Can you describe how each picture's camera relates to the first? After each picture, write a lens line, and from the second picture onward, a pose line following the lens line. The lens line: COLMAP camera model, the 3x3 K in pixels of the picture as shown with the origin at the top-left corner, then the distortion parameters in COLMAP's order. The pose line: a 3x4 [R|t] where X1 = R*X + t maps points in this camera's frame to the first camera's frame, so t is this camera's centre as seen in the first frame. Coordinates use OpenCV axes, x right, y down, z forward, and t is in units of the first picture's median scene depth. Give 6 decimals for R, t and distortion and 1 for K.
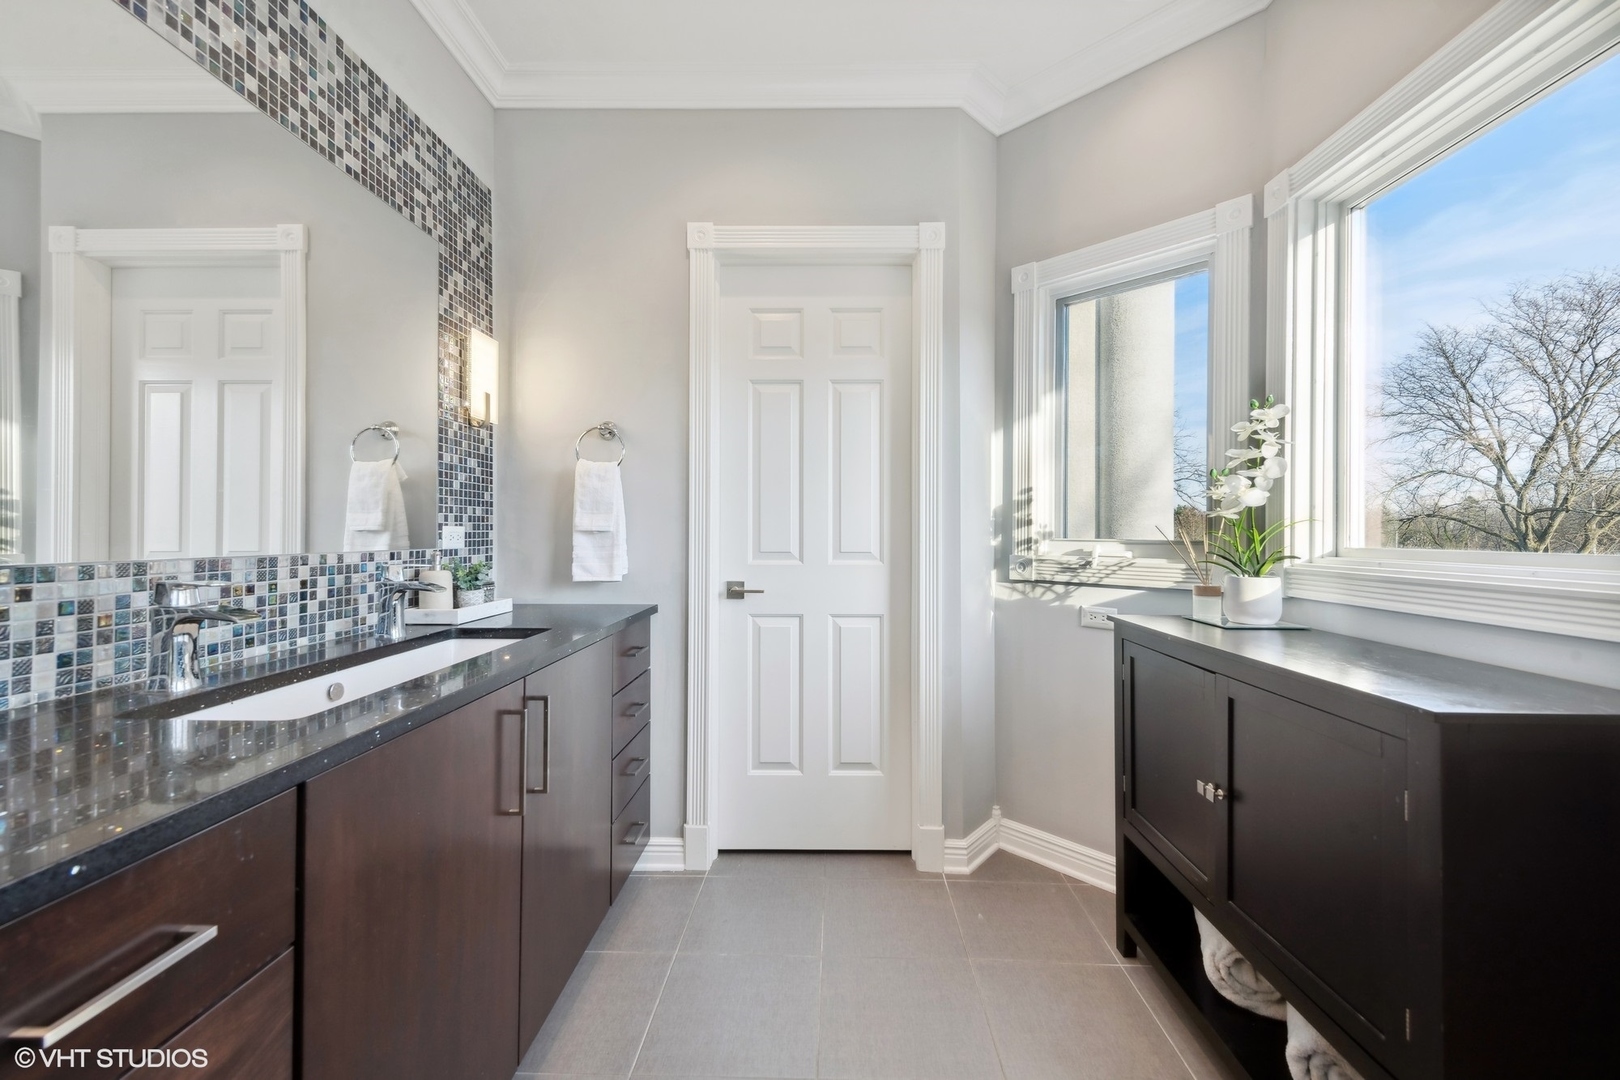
lens RADIAL K [[651.1, 0, 811.7], [0, 651.1, 530.6], [0, 0, 1]] dist [0.003712, -0.000278]
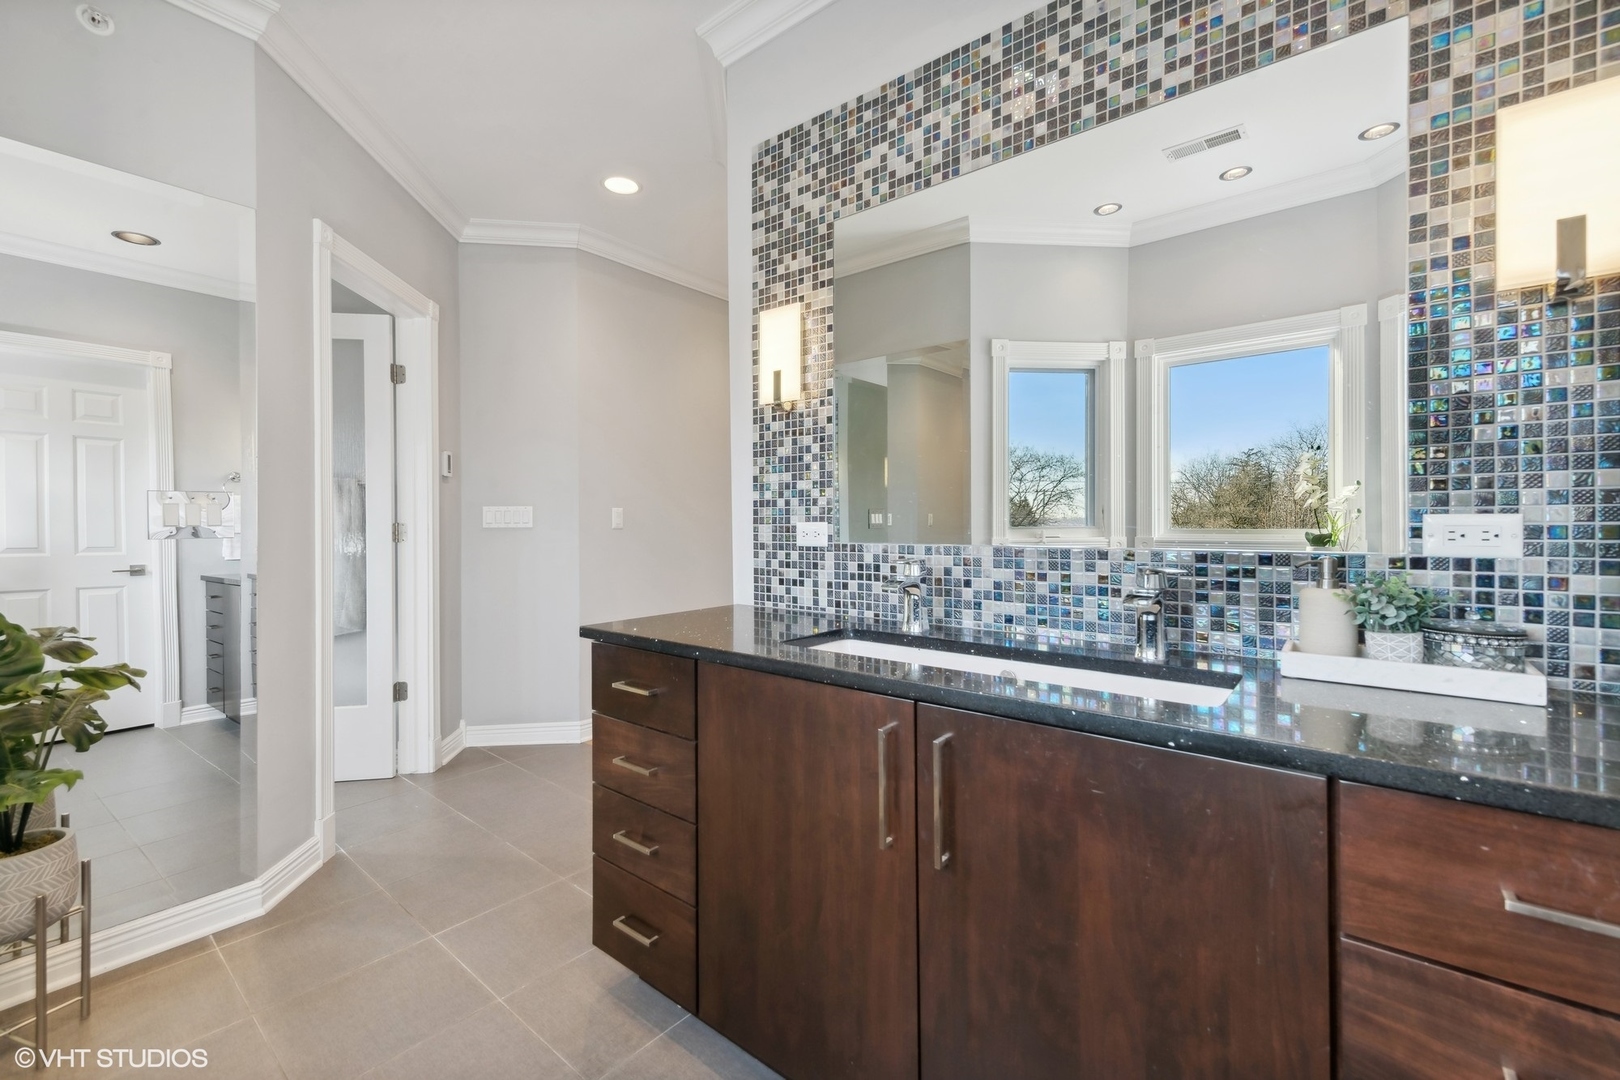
lens RADIAL K [[662.9, 0, 809.2], [0, 662.9, 534.2], [0, 0, 1]] dist [-0.000747, -0.000178]
pose [[-0.610011, 0.012206, -0.792299, 0.275085], [0.004261, 0.999917, 0.012123, 0.000864], [0.792381, 0.004019, -0.610013, 1.255883]]
